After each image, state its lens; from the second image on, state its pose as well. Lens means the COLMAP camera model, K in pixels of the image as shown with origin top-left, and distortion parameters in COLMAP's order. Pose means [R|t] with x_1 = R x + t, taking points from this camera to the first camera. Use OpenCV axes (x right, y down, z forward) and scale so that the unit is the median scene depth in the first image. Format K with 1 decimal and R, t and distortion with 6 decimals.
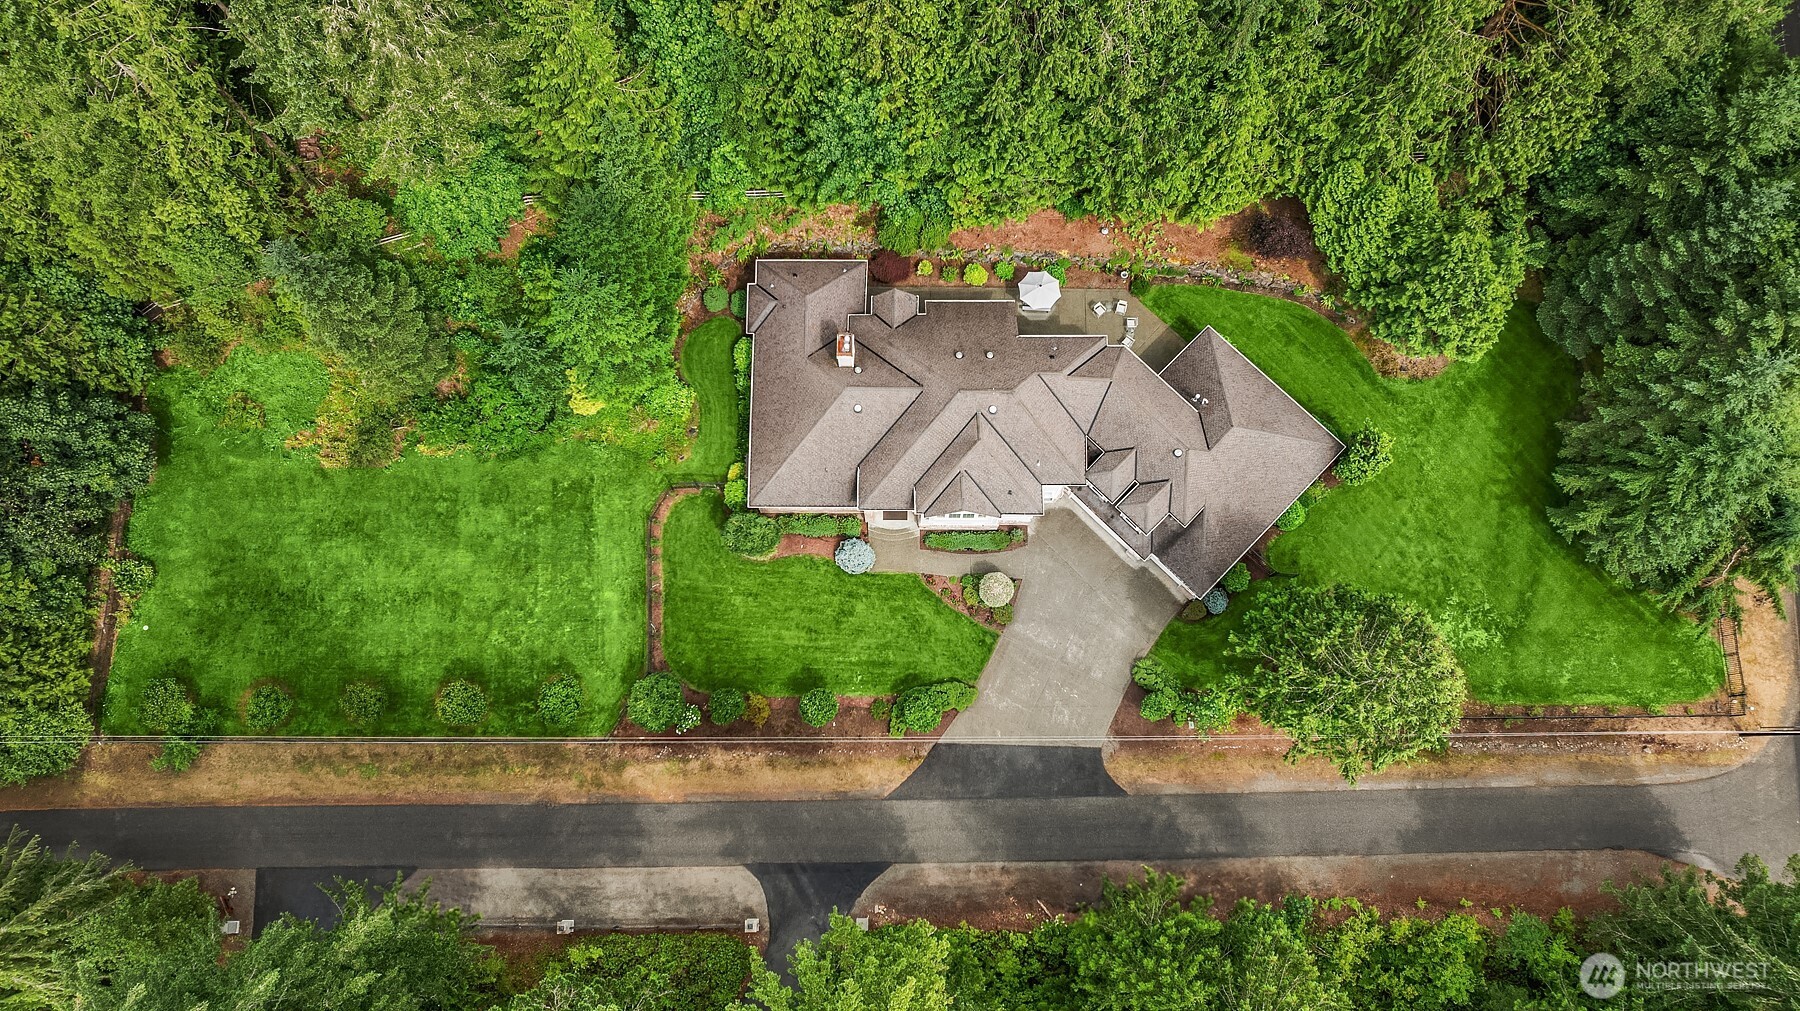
lens RADIAL K [[1268.2, 0, 900.0], [0, 1268.2, 505.5], [0, 0, 1]] dist [0.002665, -0.054896]
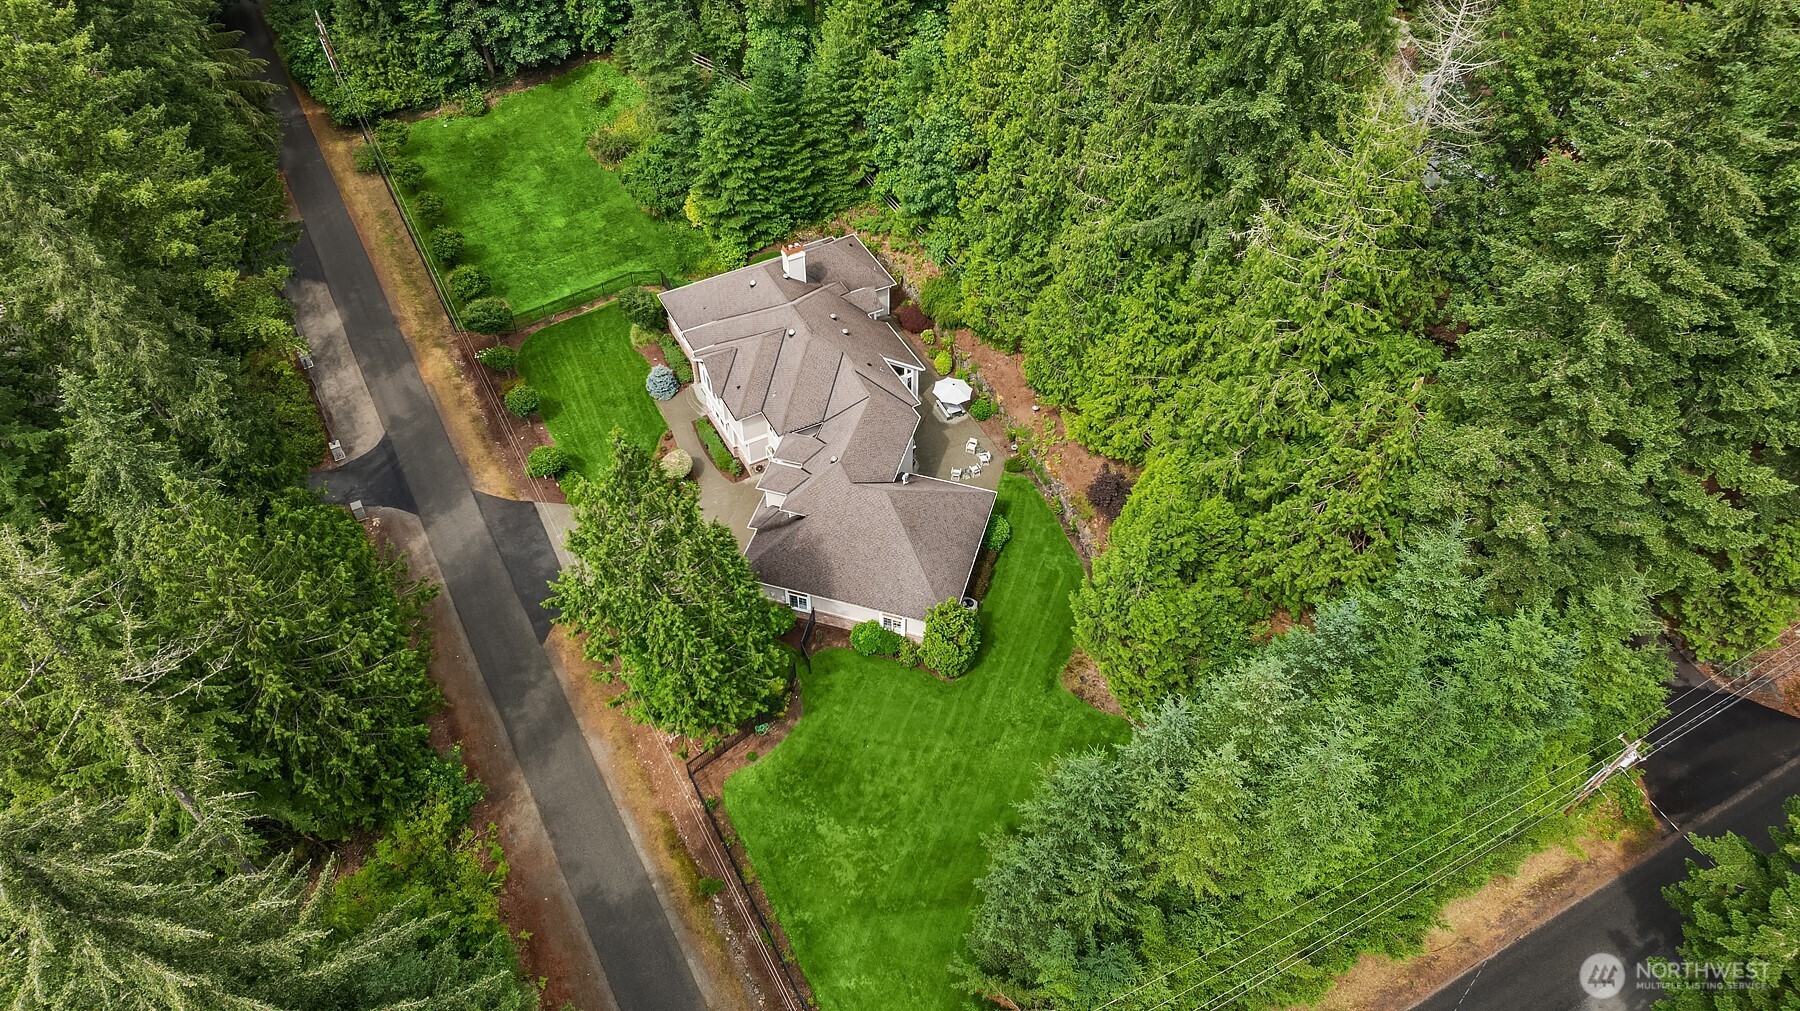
lens RADIAL K [[1268.2, 0, 900.0], [0, 1268.2, 505.5], [0, 0, 1]] dist [0.002665, -0.054896]
pose [[0.473300, 0.648468, -0.596218, 0.835930], [-0.856298, 0.497529, -0.138632, 0.070078], [0.206737, 0.576155, 0.790762, 0.202078]]
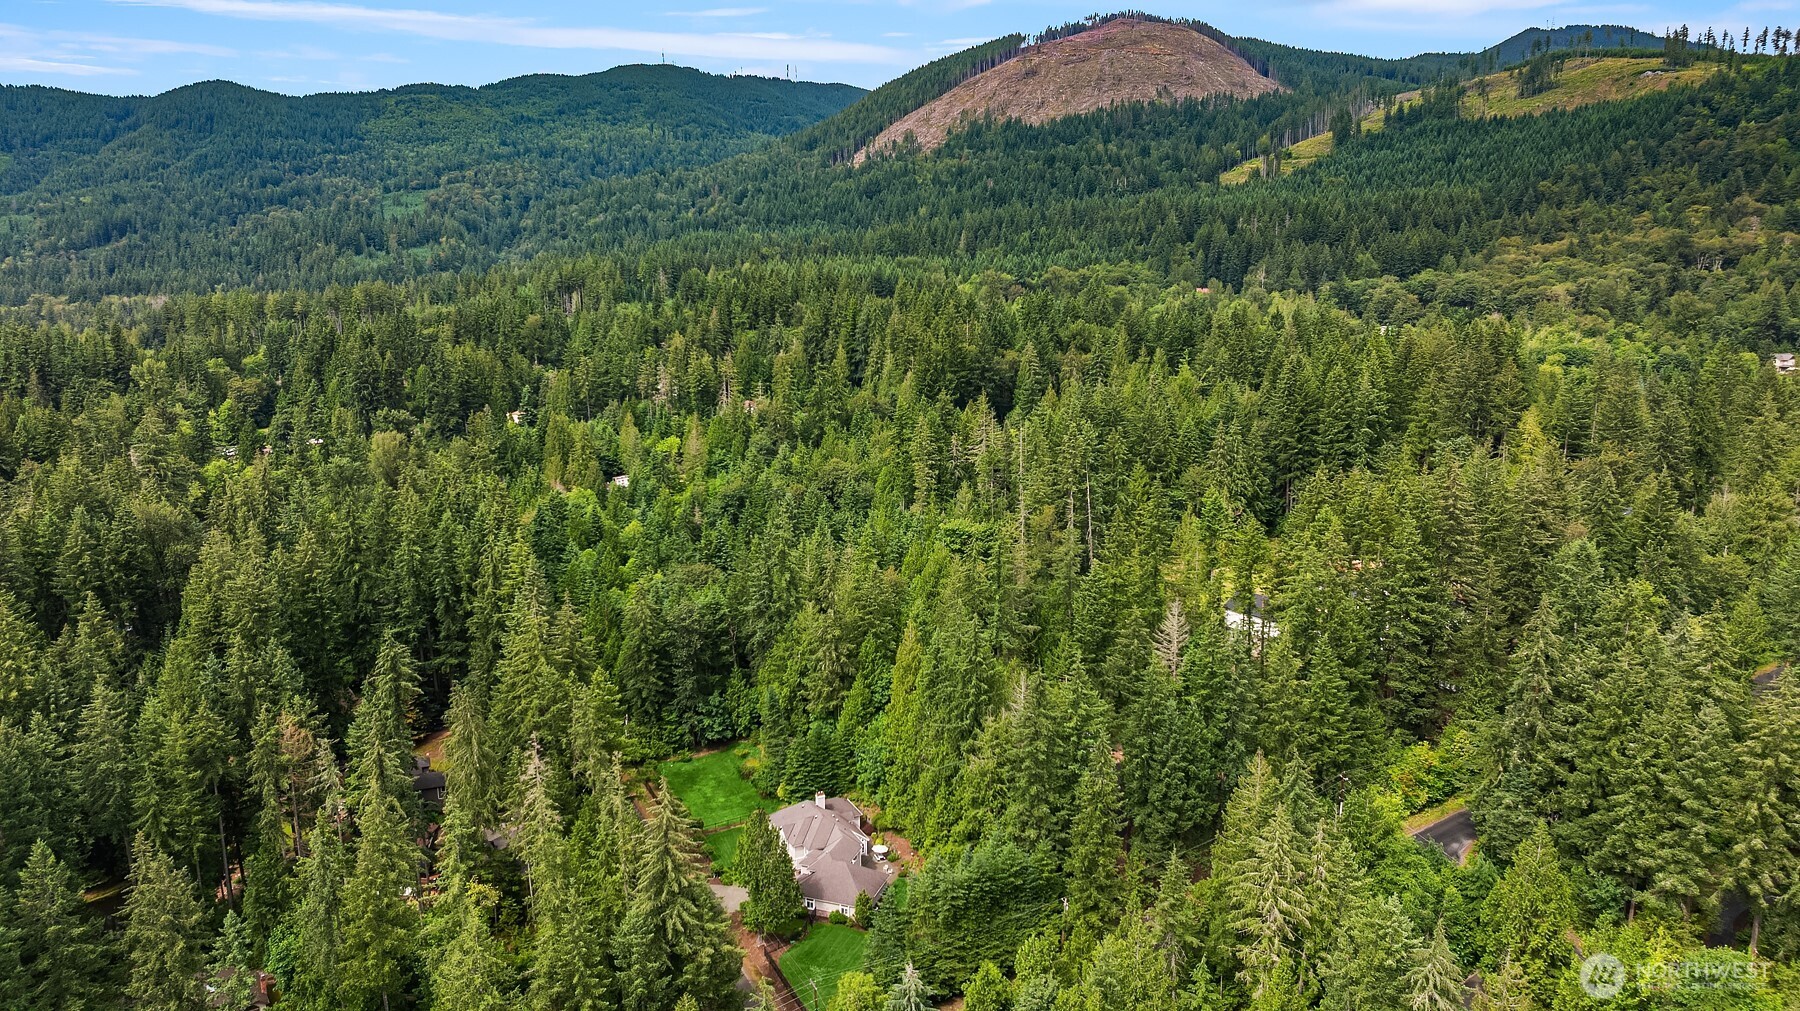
lens RADIAL K [[1268.2, 0, 900.0], [0, 1268.2, 505.5], [0, 0, 1]] dist [0.002665, -0.054896]
pose [[0.420268, 0.189295, -0.887436, 2.474916], [-0.879427, 0.325932, -0.346953, 0.506899], [0.223567, 0.926248, 0.303450, -0.492159]]
